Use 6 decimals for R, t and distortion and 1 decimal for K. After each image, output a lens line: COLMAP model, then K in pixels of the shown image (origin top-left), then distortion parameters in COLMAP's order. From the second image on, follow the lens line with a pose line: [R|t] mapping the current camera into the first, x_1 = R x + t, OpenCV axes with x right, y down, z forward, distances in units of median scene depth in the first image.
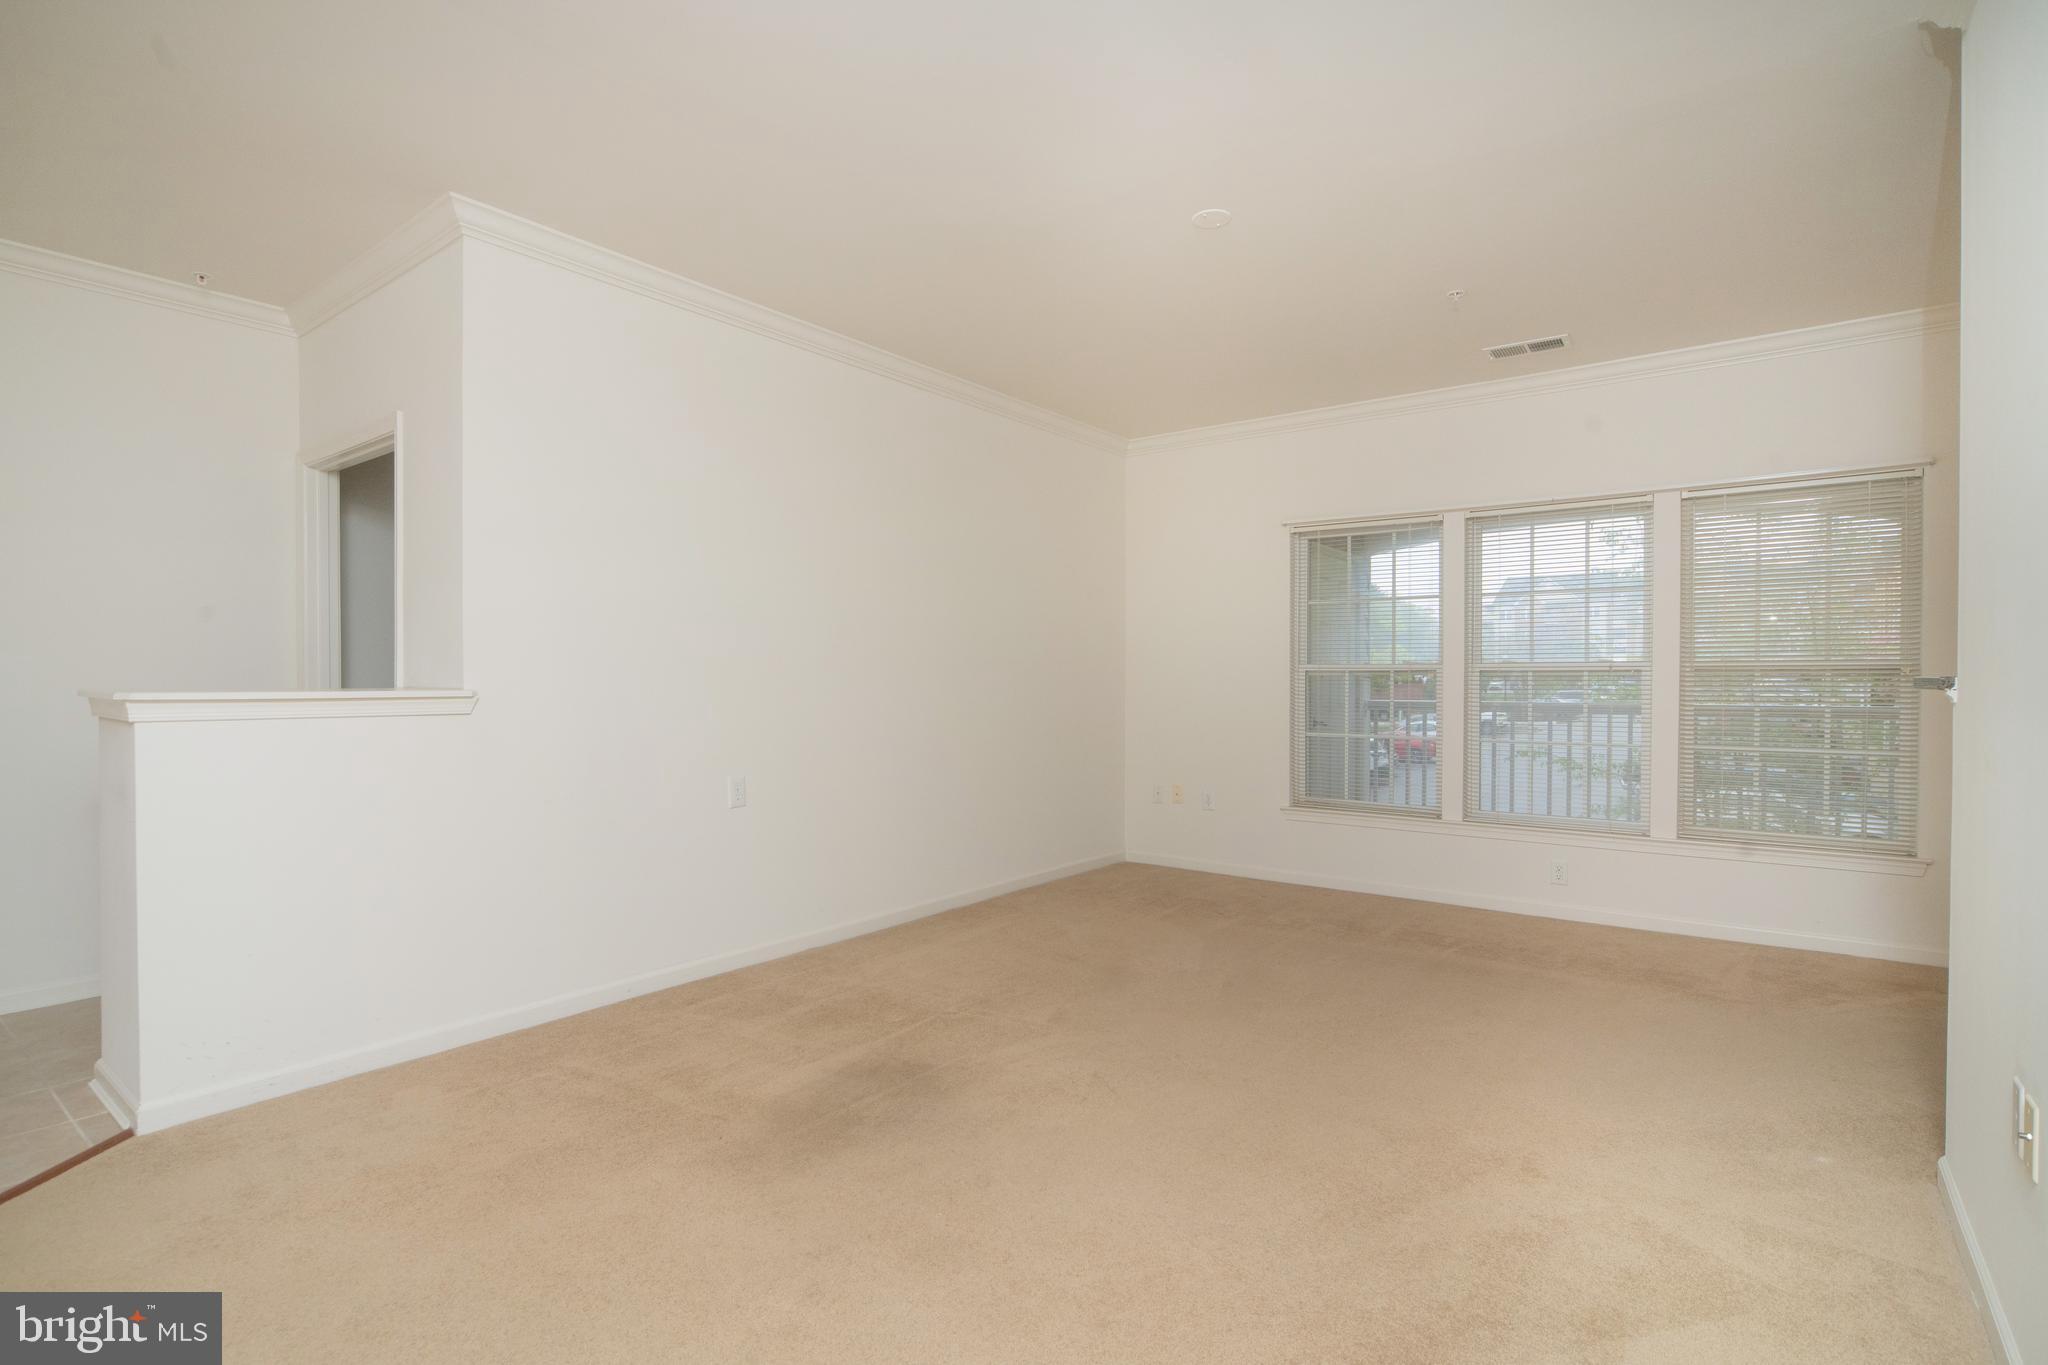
lens RADIAL K [[981.7, 0, 1024.0], [0, 981.7, 682.5], [0, 0, 1]] dist [-0.000063, 0.001089]
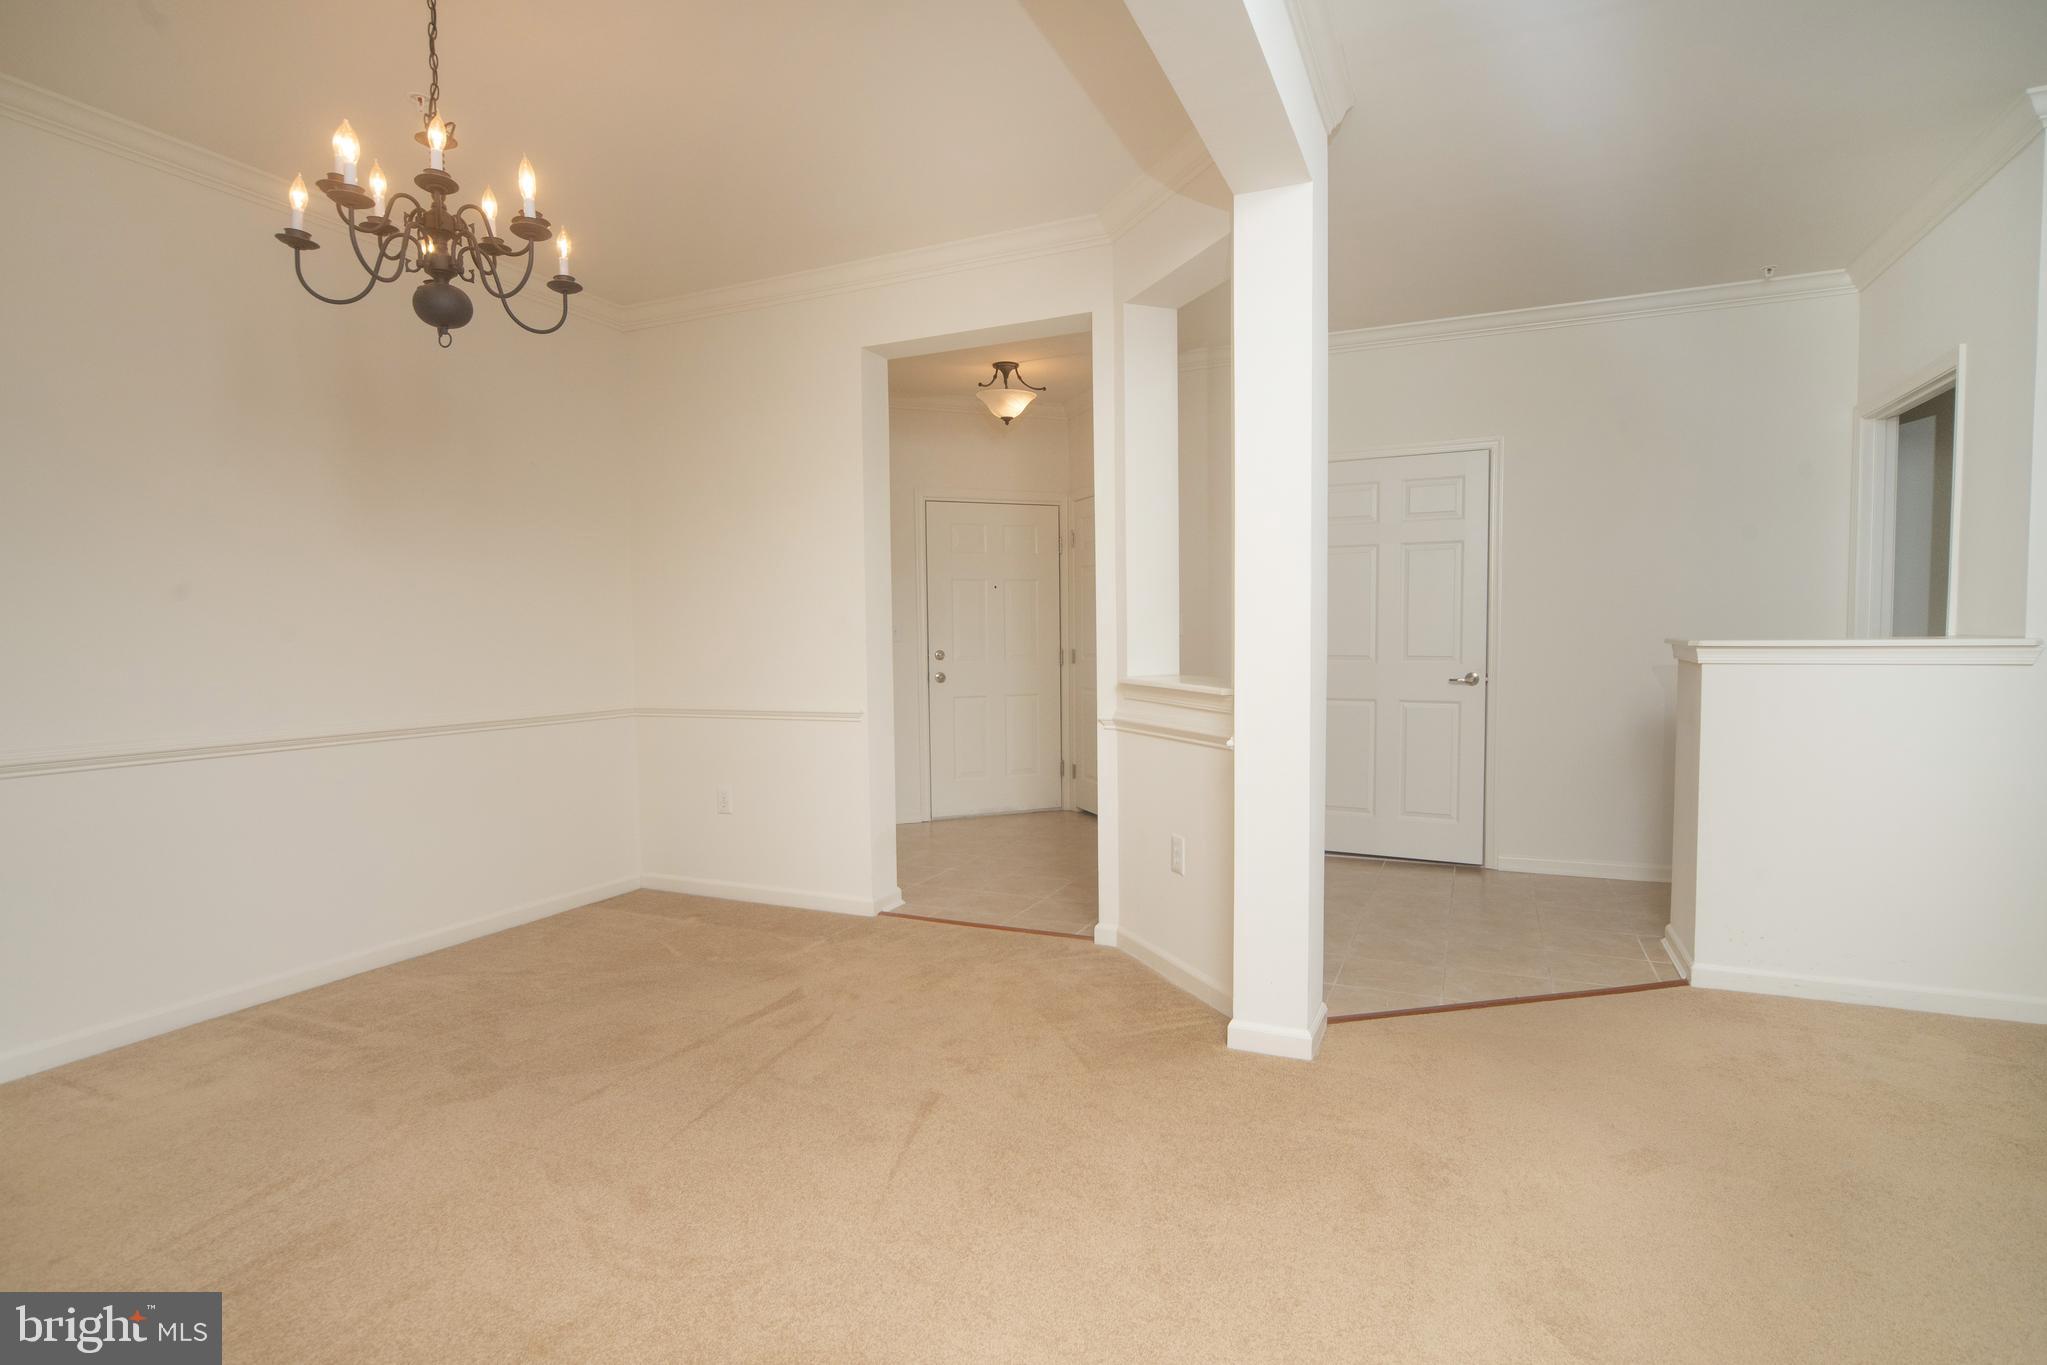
lens RADIAL K [[981.2, 0, 1023.5], [0, 981.2, 682.5], [0, 0, 1]] dist [-0.000063, 0.001089]
pose [[0.219298, 0.047670, -0.974493, 0.112799], [0.003818, 0.998756, 0.049716, -0.000680], [0.975651, -0.014623, 0.218843, -0.102860]]
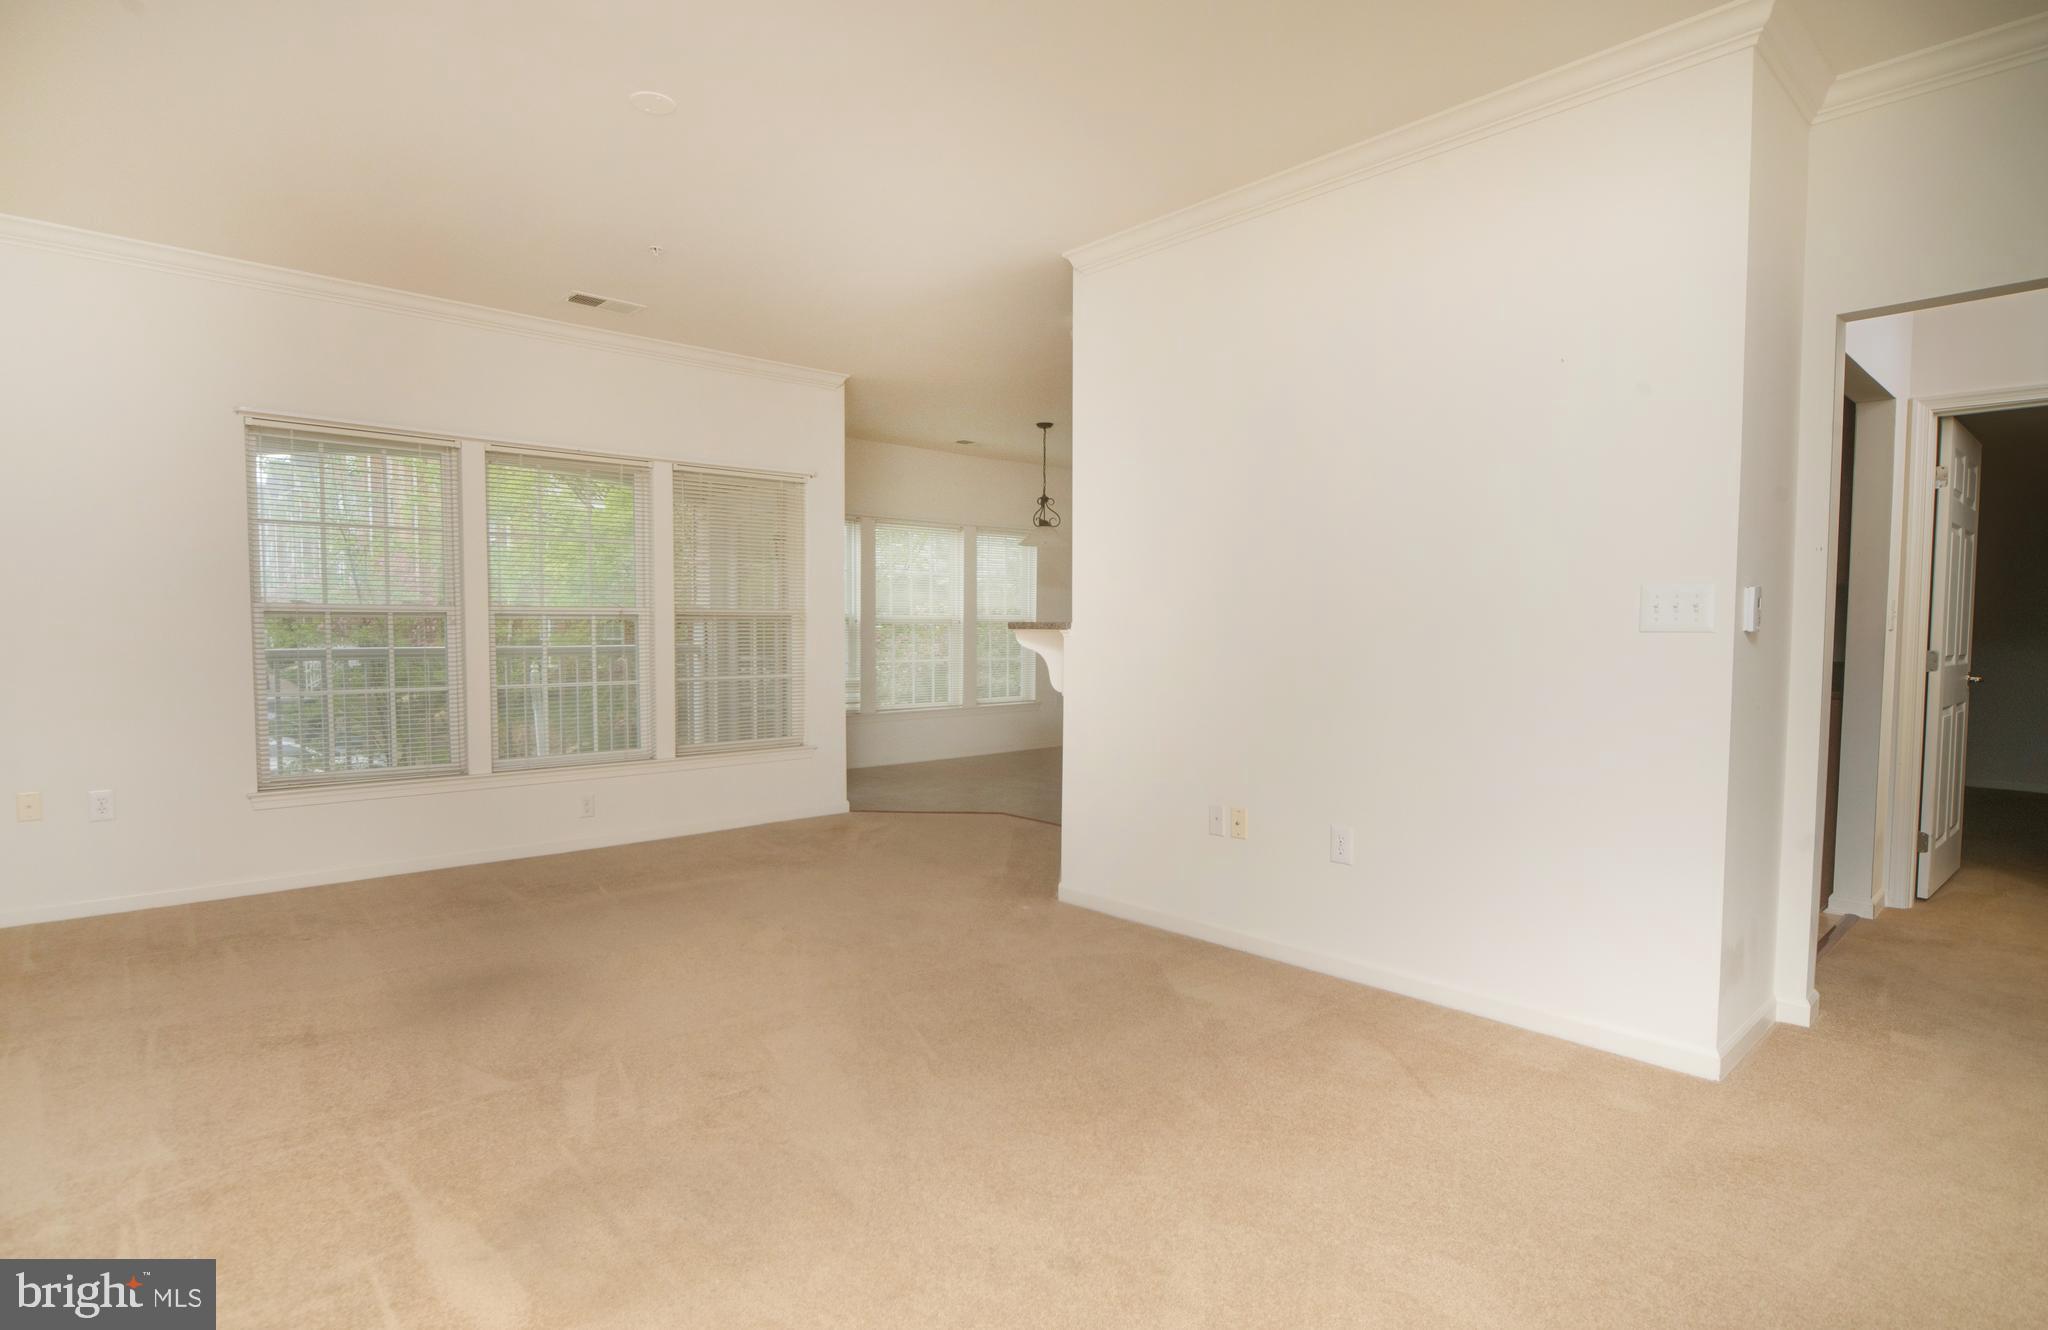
lens RADIAL K [[1046.8, 0, 1024.0], [0, 1046.8, 665.0], [0, 0, 1]] dist [-0.001585, -0.000282]
pose [[0.182210, -0.039624, 0.982461, -0.269647], [0.003145, 0.999206, 0.039716, -0.000622], [-0.983255, -0.004147, 0.182190, 0.189734]]
